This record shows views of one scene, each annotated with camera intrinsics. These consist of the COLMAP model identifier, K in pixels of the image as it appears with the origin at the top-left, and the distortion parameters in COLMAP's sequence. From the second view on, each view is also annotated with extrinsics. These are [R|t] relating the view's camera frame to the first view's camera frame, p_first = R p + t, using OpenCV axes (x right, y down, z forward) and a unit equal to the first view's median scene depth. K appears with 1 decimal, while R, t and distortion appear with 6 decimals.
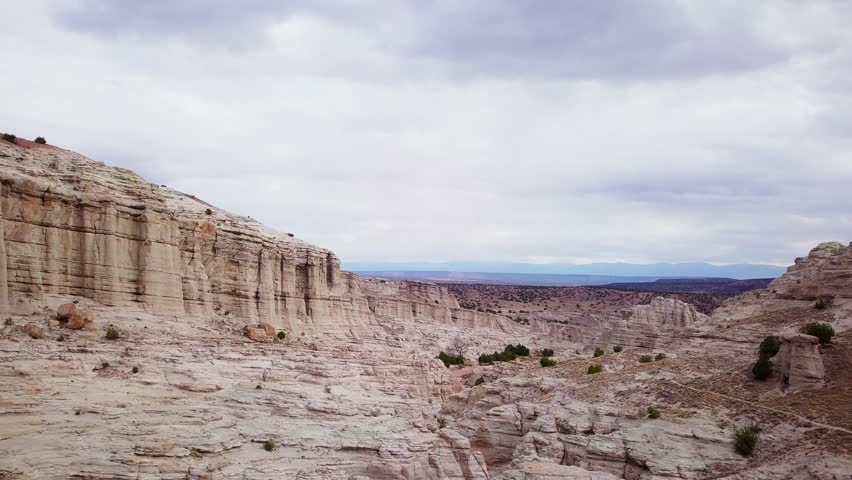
lens RADIAL K [[697.1, 0, 422.1], [0, 697.1, 239.3], [0, 0, 1]] dist [-0.007963, 0.012417]
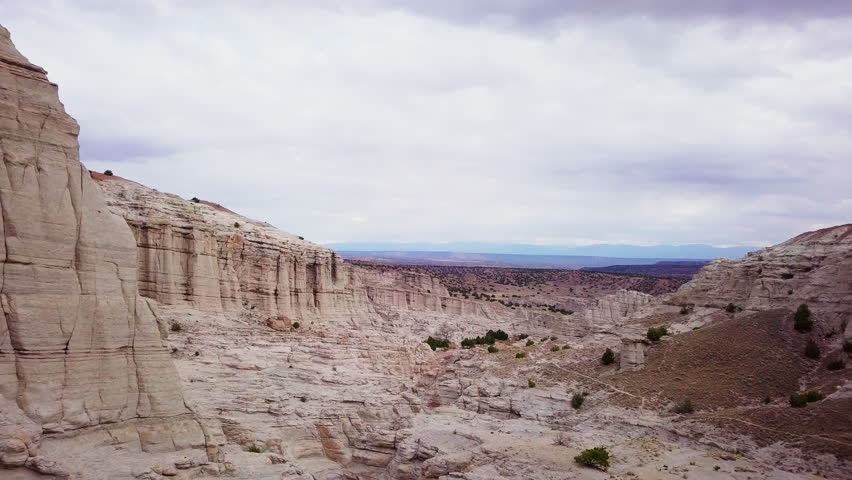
lens RADIAL K [[697.1, 0, 426.2], [0, 697.1, 242.3], [0, 0, 1]] dist [-0.007963, 0.012417]
pose [[0.999971, 0.007371, 0.001947, 0.033785], [-0.007432, 0.999413, 0.033436, -0.063130], [-0.001699, -0.033449, 0.999439, -0.288366]]
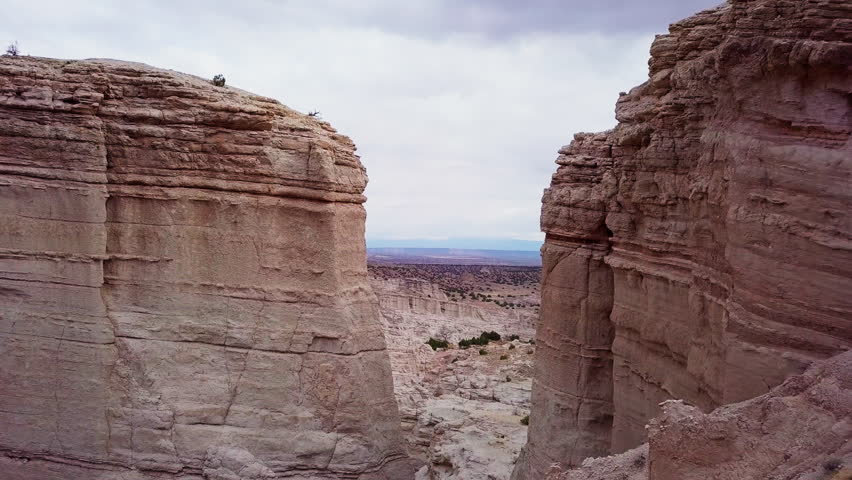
lens RADIAL K [[697.1, 0, 430.0], [0, 697.1, 237.2], [0, 0, 1]] dist [-0.007963, 0.012417]
pose [[0.999929, 0.005150, 0.010760, 0.020310], [-0.005492, 0.999475, 0.031940, -0.130412], [-0.010590, -0.031997, 0.999432, -0.573845]]
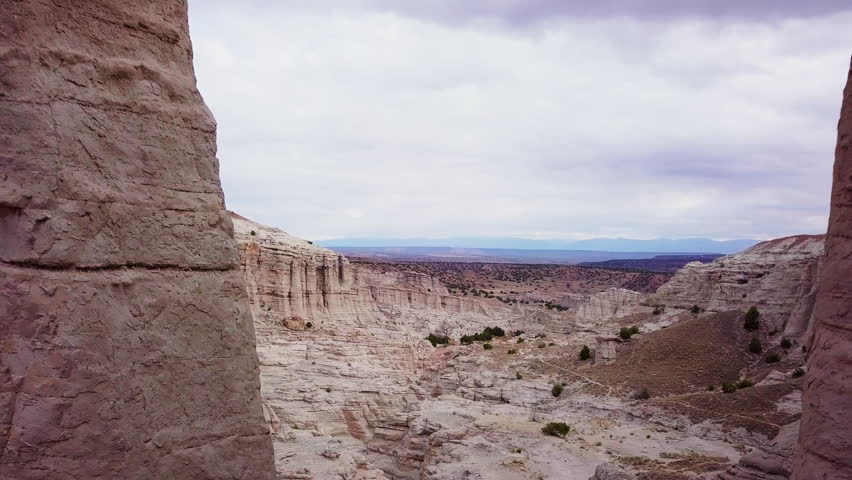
lens RADIAL K [[697.1, 0, 426.1], [0, 697.1, 239.9], [0, 0, 1]] dist [-0.007963, 0.012417]
pose [[0.999994, 0.001005, 0.003349, 0.028535], [-0.001128, 0.999311, 0.037098, -0.092081], [-0.003309, -0.037102, 0.999306, -0.420392]]
